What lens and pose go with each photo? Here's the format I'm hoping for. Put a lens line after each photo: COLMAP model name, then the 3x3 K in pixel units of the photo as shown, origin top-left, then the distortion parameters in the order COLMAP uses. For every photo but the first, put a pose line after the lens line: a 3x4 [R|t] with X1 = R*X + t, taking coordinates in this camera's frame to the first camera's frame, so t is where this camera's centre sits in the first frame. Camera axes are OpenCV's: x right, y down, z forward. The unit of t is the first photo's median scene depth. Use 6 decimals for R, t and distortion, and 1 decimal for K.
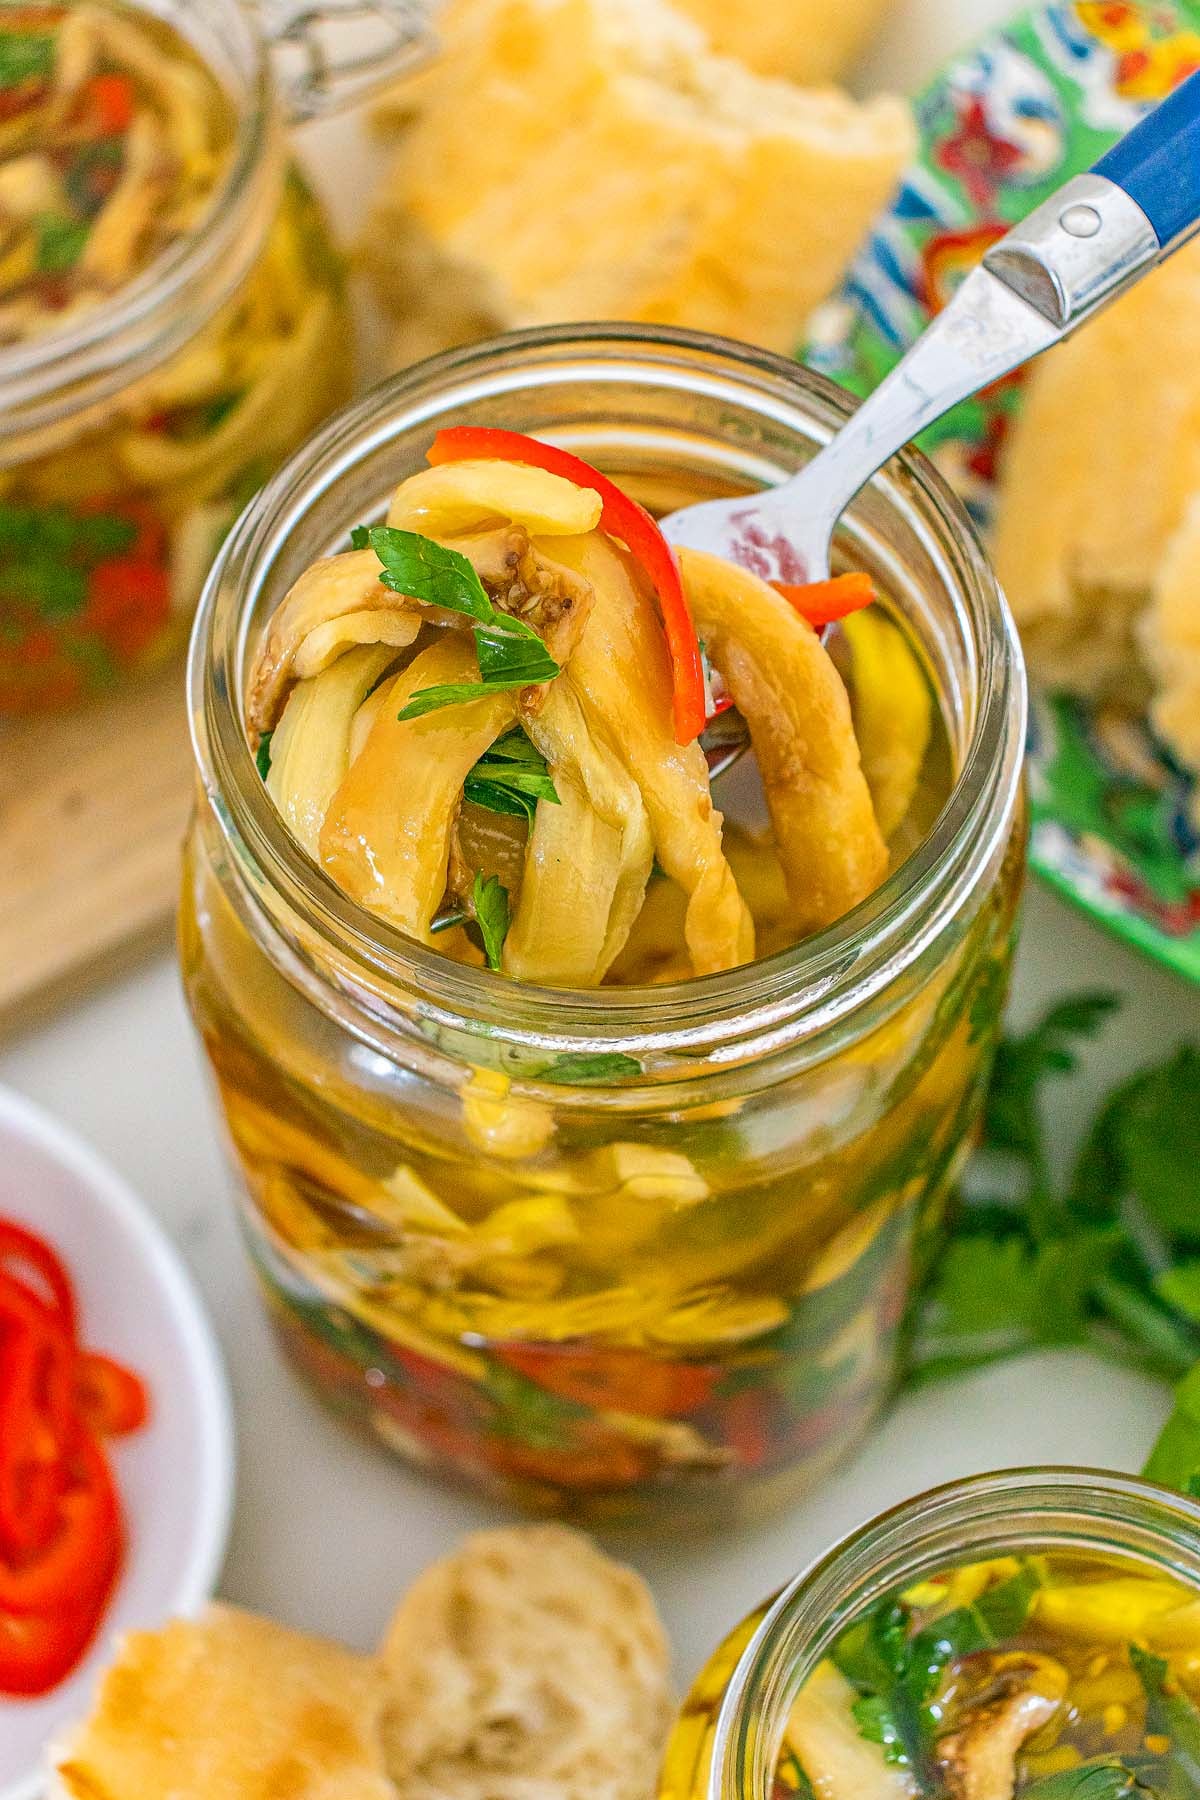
lens RADIAL K [[3096.9, 0, 600.0], [0, 3096.9, 900.0], [0, 0, 1]] dist [-0.342208, 0.182293]
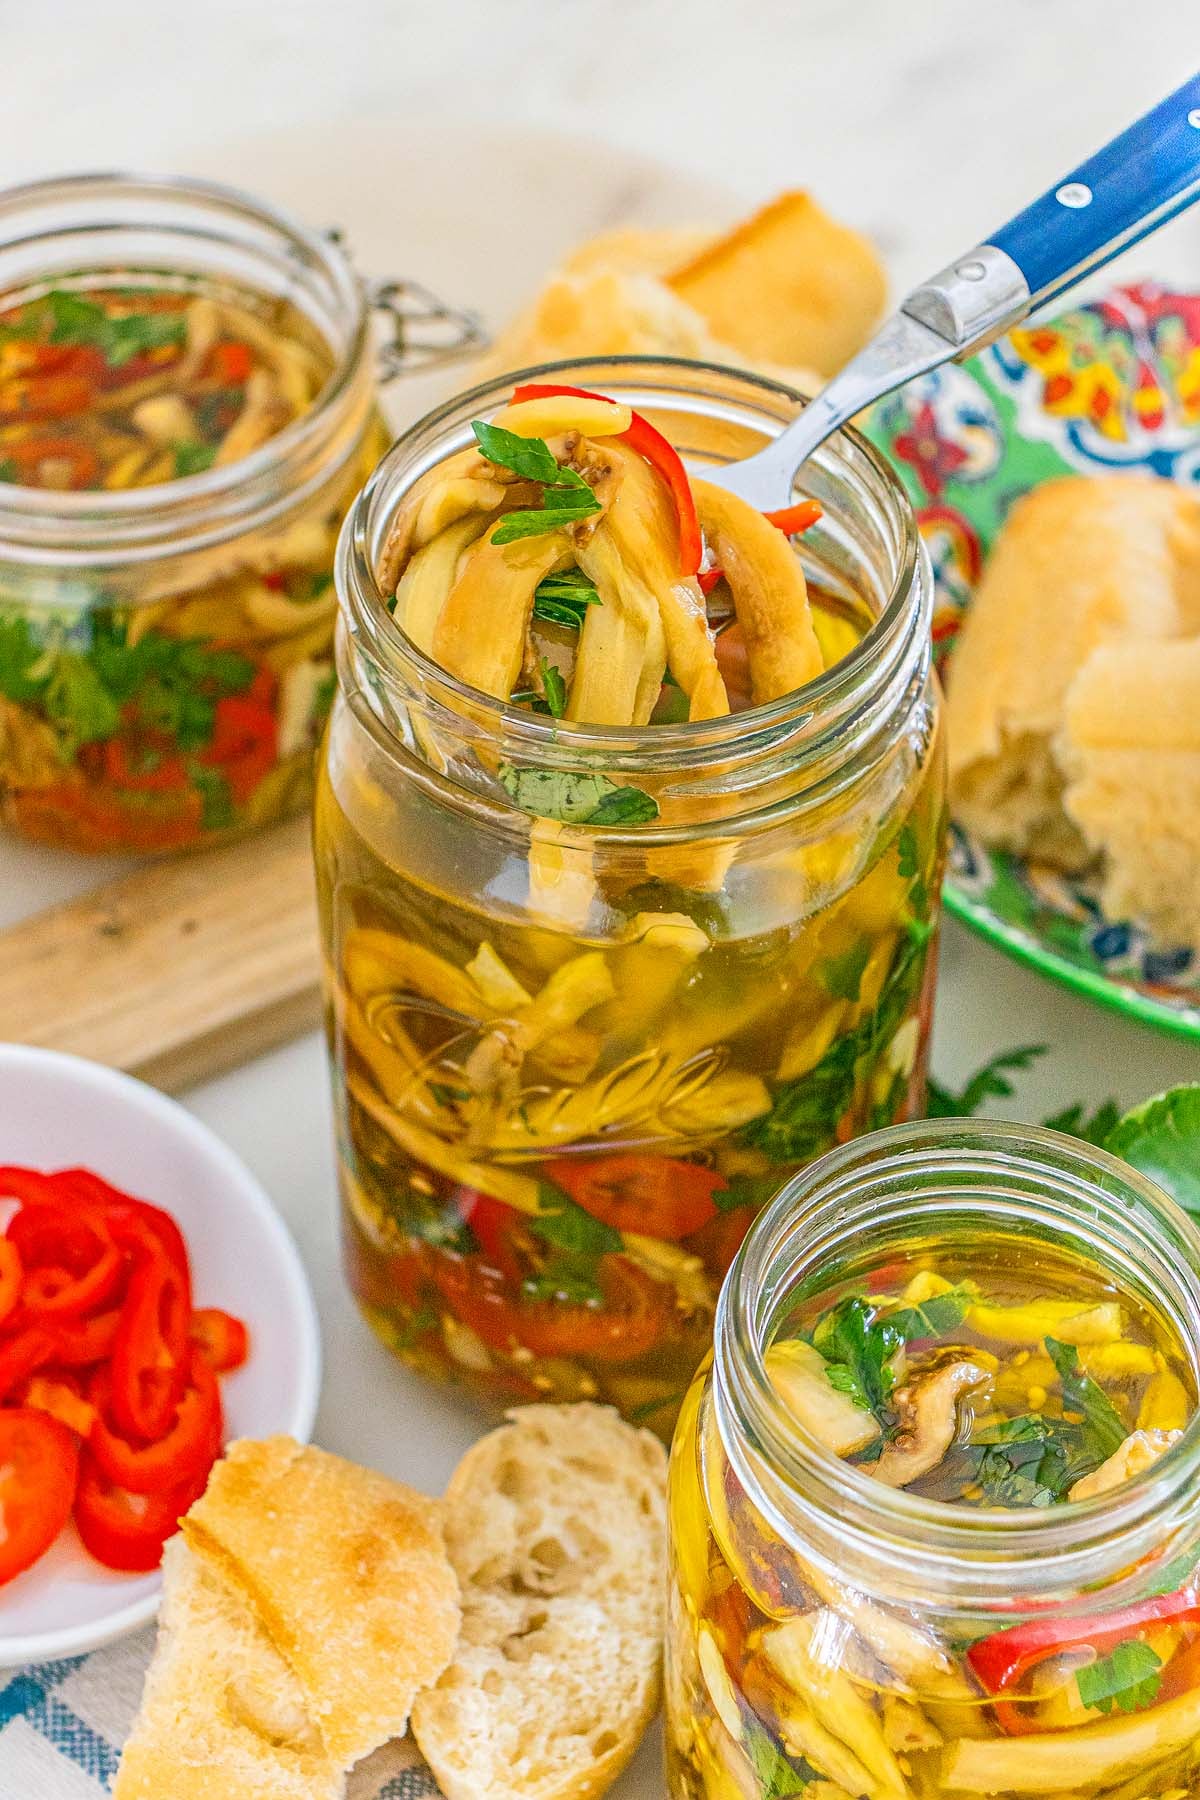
lens RADIAL K [[3088.3, 0, 600.0], [0, 3088.3, 900.0], [0, 0, 1]] dist [0.009102, -0.064832]
pose [[0.999998, 0.000593, -0.002120, -0.009789], [-0.001046, 0.975370, -0.220575, 0.377534], [0.001937, 0.220576, 0.975368, -0.334627]]
